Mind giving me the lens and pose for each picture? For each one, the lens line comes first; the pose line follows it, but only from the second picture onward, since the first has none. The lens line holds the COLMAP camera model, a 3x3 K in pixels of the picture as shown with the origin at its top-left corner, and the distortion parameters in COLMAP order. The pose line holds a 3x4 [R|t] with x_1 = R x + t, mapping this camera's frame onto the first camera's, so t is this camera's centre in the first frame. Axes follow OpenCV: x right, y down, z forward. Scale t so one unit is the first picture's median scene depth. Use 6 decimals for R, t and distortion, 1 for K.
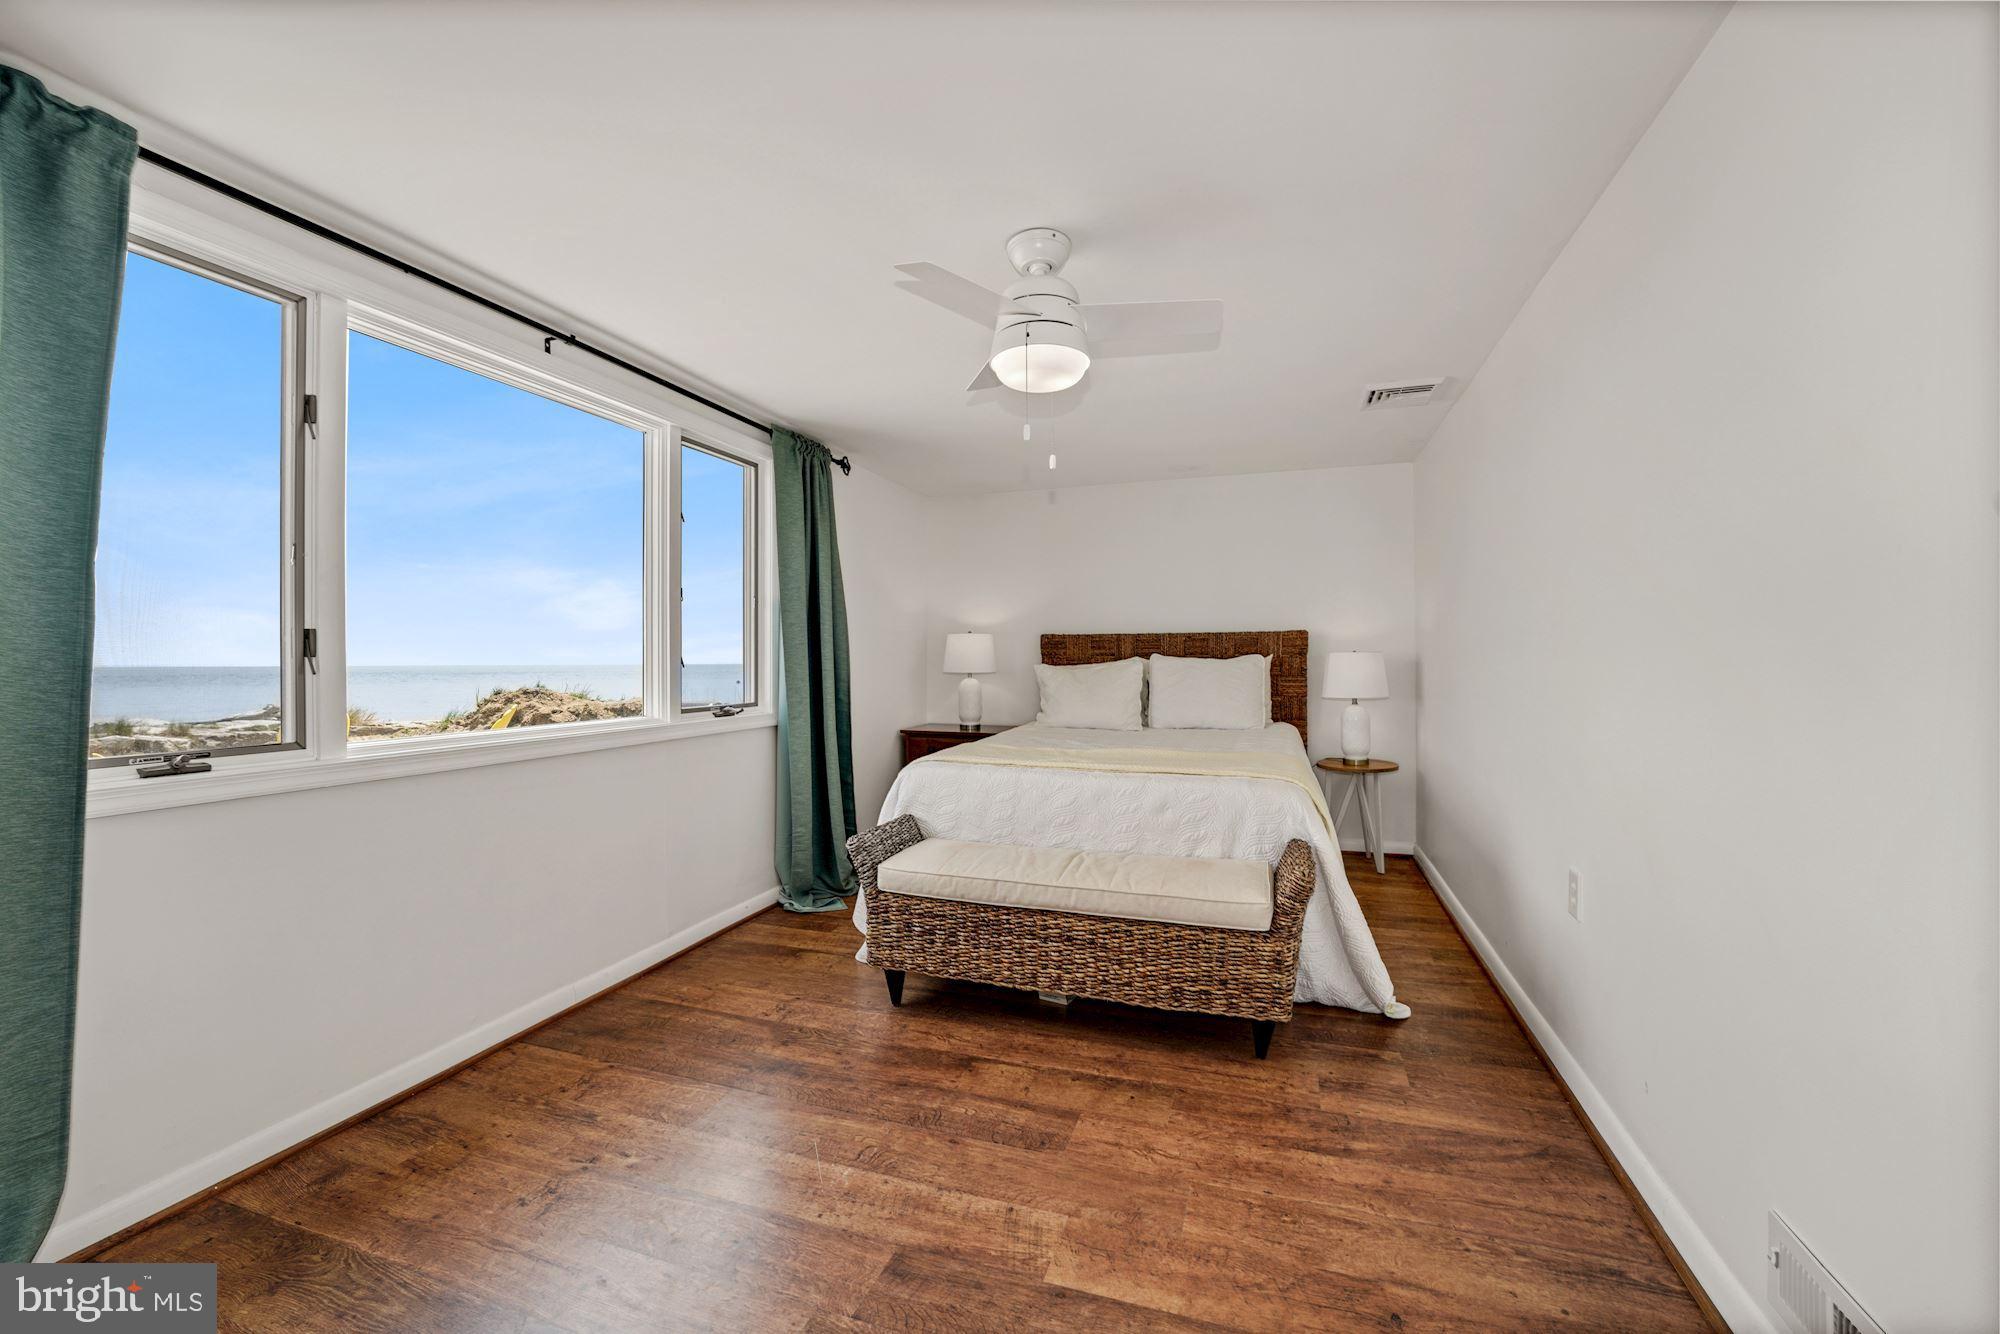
lens RADIAL K [[811.5, 0, 1007.3], [0, 811.5, 668.0], [0, 0, 1]] dist [-0.031968, 0.004226]
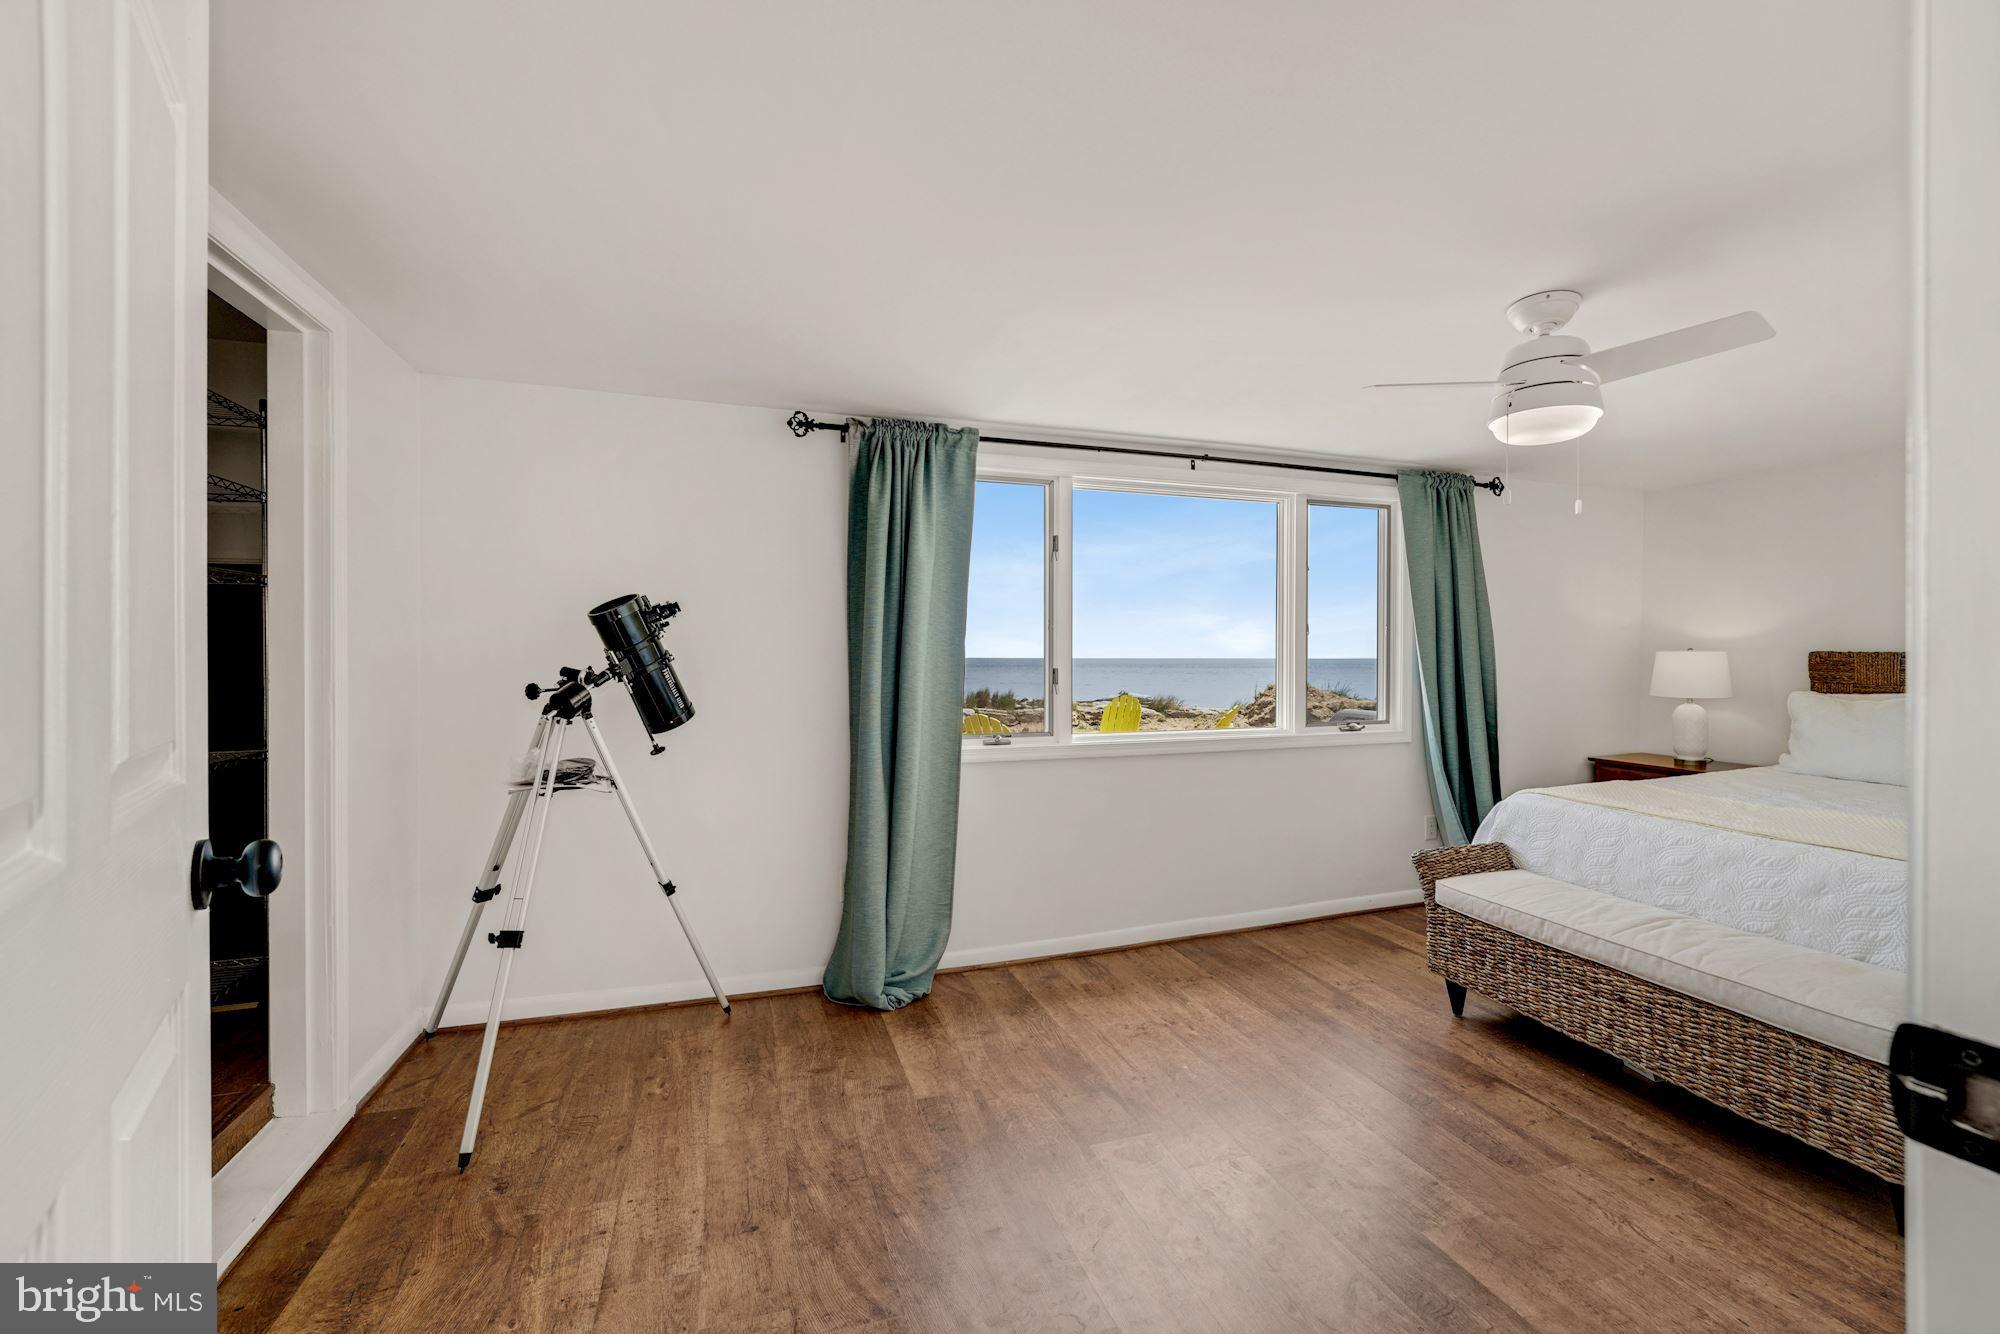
lens RADIAL K [[811.5, 0, 978.7], [0, 811.5, 664.5], [0, 0, 1]] dist [-0.031968, 0.004226]
pose [[0.583317, 0.013449, -0.812133, 0.390305], [-0.009816, 0.999907, 0.009507, -0.058602], [0.812185, 0.002426, 0.583395, -0.152771]]
